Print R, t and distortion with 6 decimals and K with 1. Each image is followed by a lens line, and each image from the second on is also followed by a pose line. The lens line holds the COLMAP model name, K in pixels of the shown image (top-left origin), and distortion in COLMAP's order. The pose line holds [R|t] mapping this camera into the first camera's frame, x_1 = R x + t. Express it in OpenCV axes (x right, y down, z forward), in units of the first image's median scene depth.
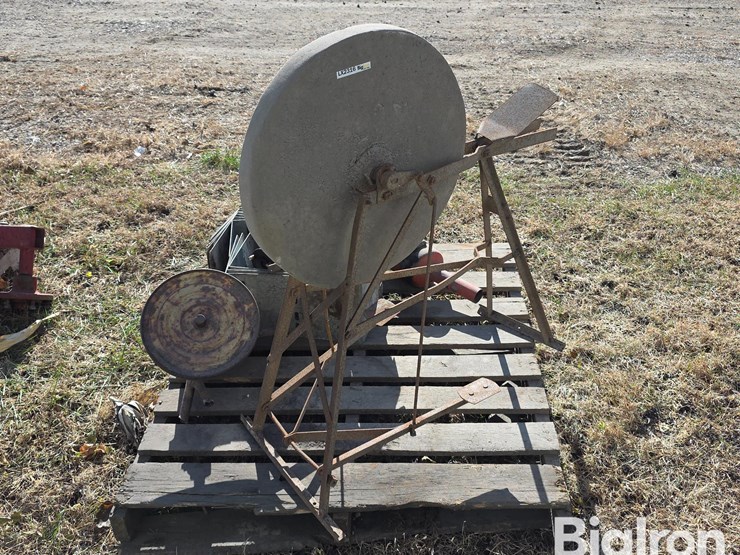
lens RADIAL K [[723.1, 0, 359.4], [0, 723.1, 267.7], [0, 0, 1]] dist [0.052572, 0.000000]
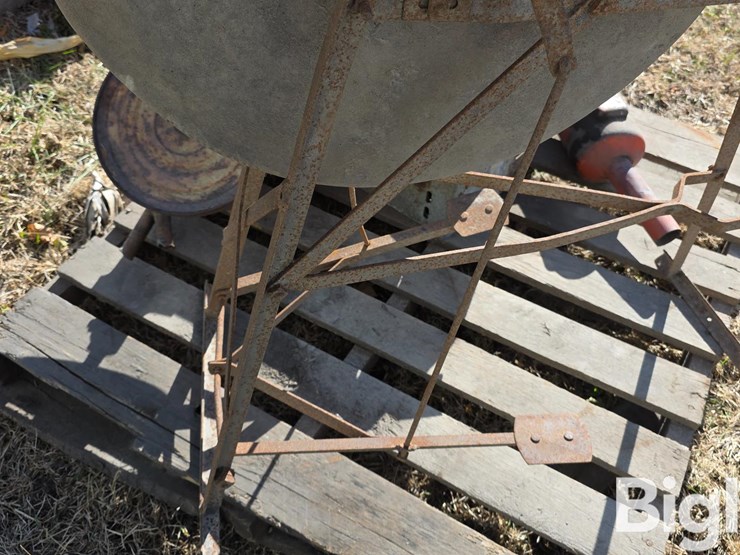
lens RADIAL K [[669.7, 0, 370.8], [0, 669.7, 271.2], [0, 0, 1]] dist [0.034692, -0.021831]
pose [[0.887521, 0.403307, -0.222824, 0.107739], [-0.307119, 0.878298, 0.366428, -0.077848], [0.343489, -0.256779, 0.903371, 0.543535]]
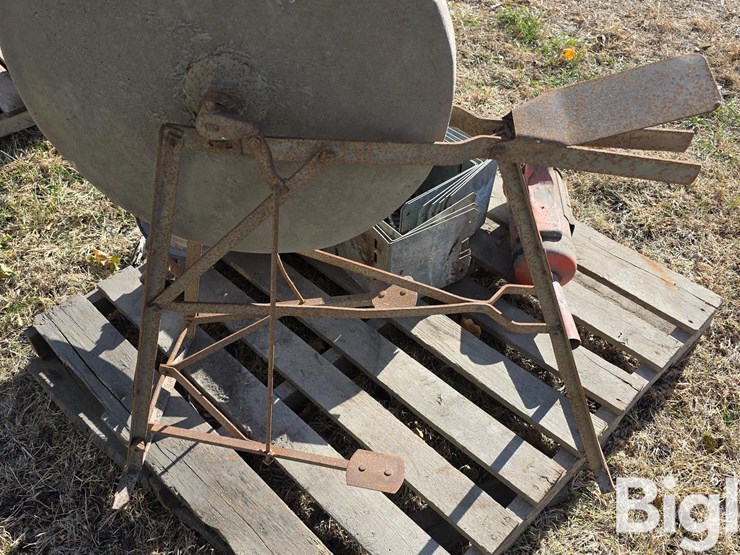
lens RADIAL K [[669.7, 0, 357.3], [0, 669.7, 281.8], [0, 0, 1]] dist [0.034692, -0.021831]
pose [[0.730755, 0.513366, -0.449947, 0.345788], [-0.383125, 0.853959, 0.352093, -0.195990], [0.564989, -0.084908, 0.820718, 0.493375]]
